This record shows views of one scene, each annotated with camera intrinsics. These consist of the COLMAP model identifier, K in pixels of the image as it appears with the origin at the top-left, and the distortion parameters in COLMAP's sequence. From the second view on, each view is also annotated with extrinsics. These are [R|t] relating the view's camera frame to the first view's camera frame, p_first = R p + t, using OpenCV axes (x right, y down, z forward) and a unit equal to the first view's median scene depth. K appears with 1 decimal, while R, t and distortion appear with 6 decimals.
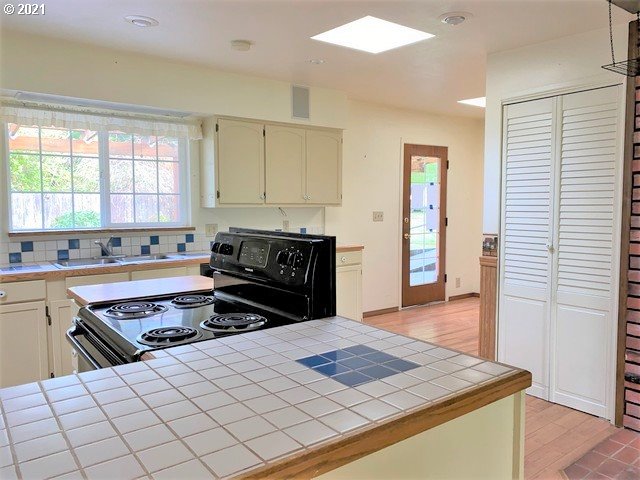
lens RADIAL K [[495.1, 0, 318.4], [0, 495.1, 239.8], [0, 0, 1]] dist [0.011830, -0.020005]
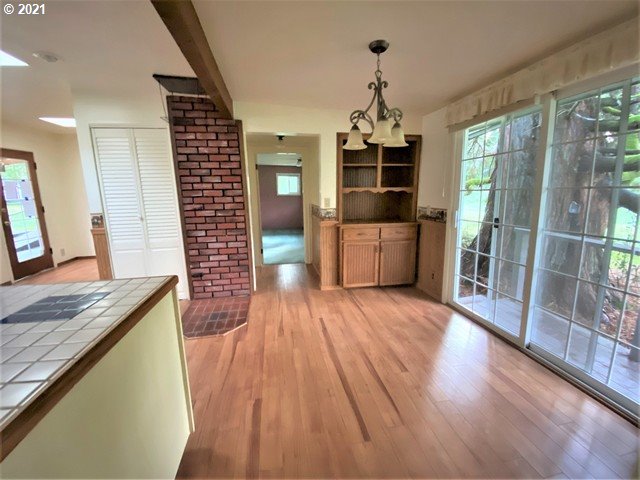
lens RADIAL K [[270.2, 0, 316.1], [0, 270.2, 241.6], [0, 0, 1]] dist [0.000522, -0.002597]
pose [[0.454997, -0.172927, 0.873541, -0.089911], [0.088564, 0.984887, 0.148840, 0.009627], [-0.886078, 0.009642, 0.463436, 0.005740]]
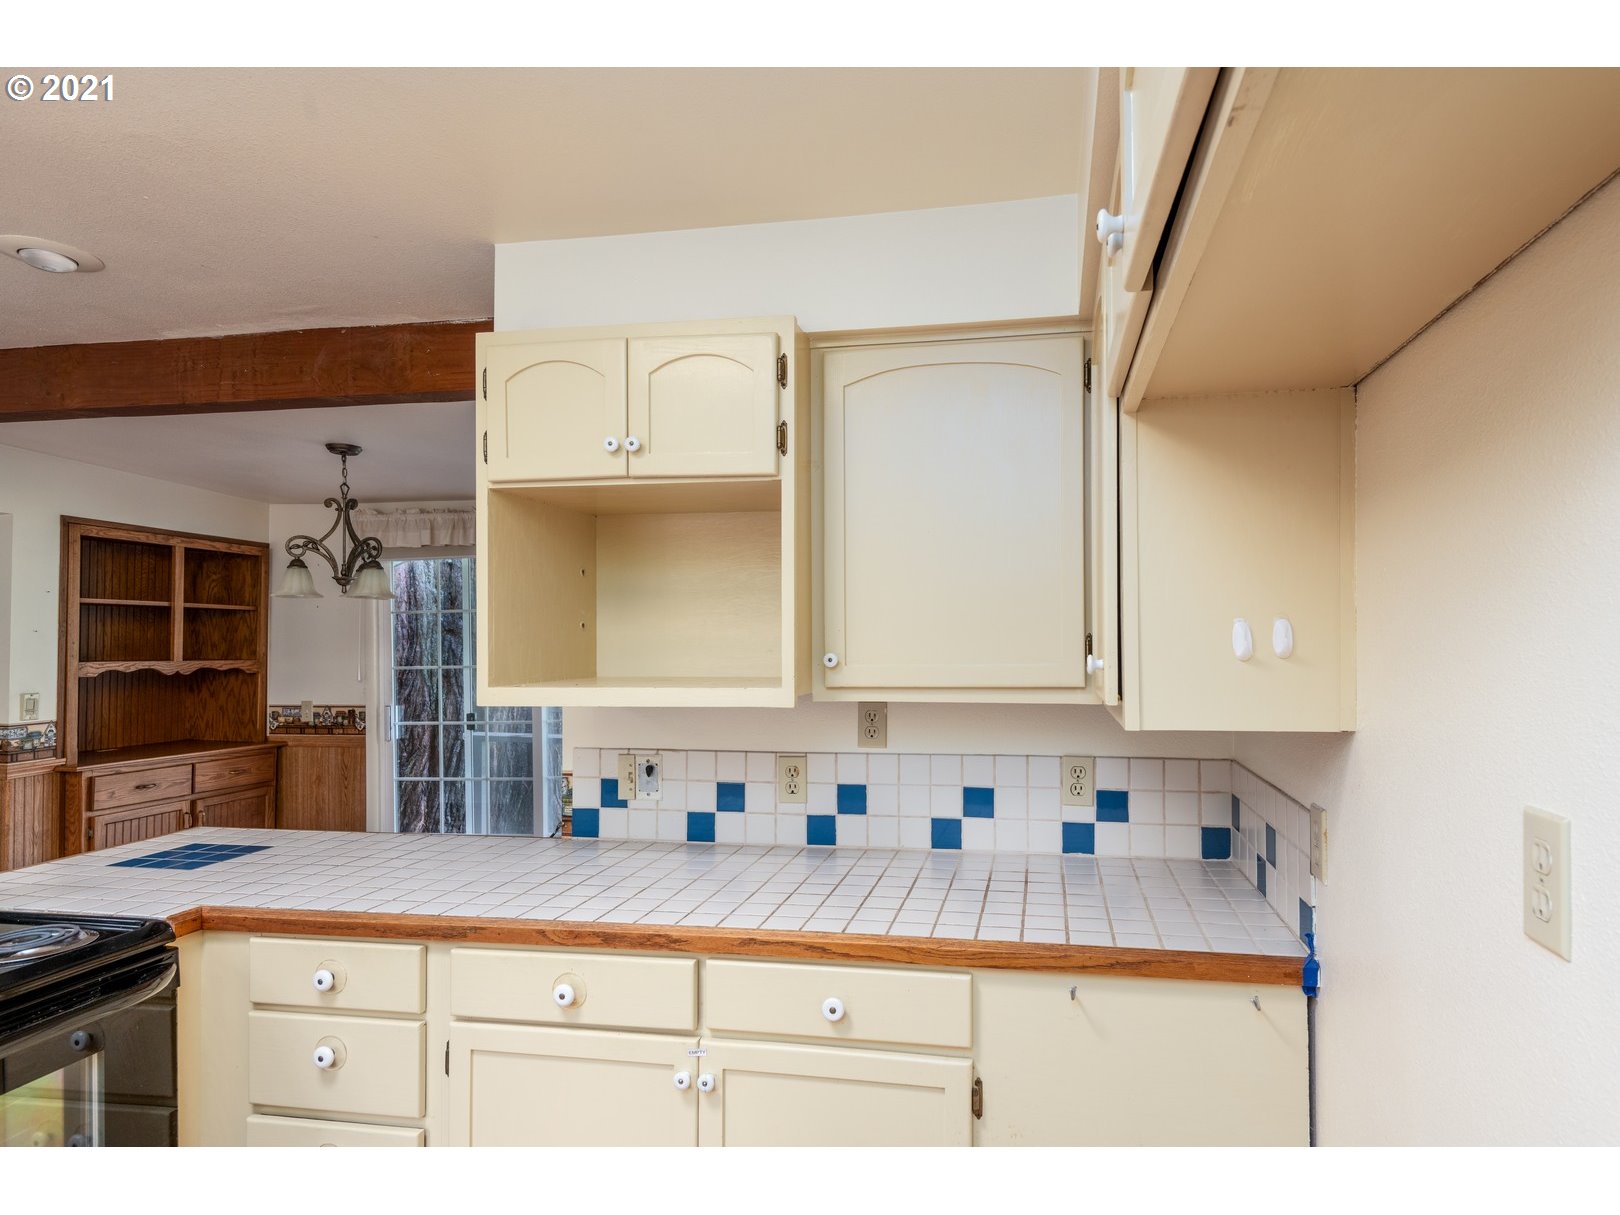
lens RADIAL K [[928.0, 0, 933.0], [0, 928.0, 627.4], [0, 0, 1]] dist [0.003164, -0.009802]
pose [[-0.711054, 0.008704, 0.703084, -0.768843], [0.060948, 0.996923, 0.049297, -0.063763], [-0.700491, 0.077905, -0.709396, 0.425177]]
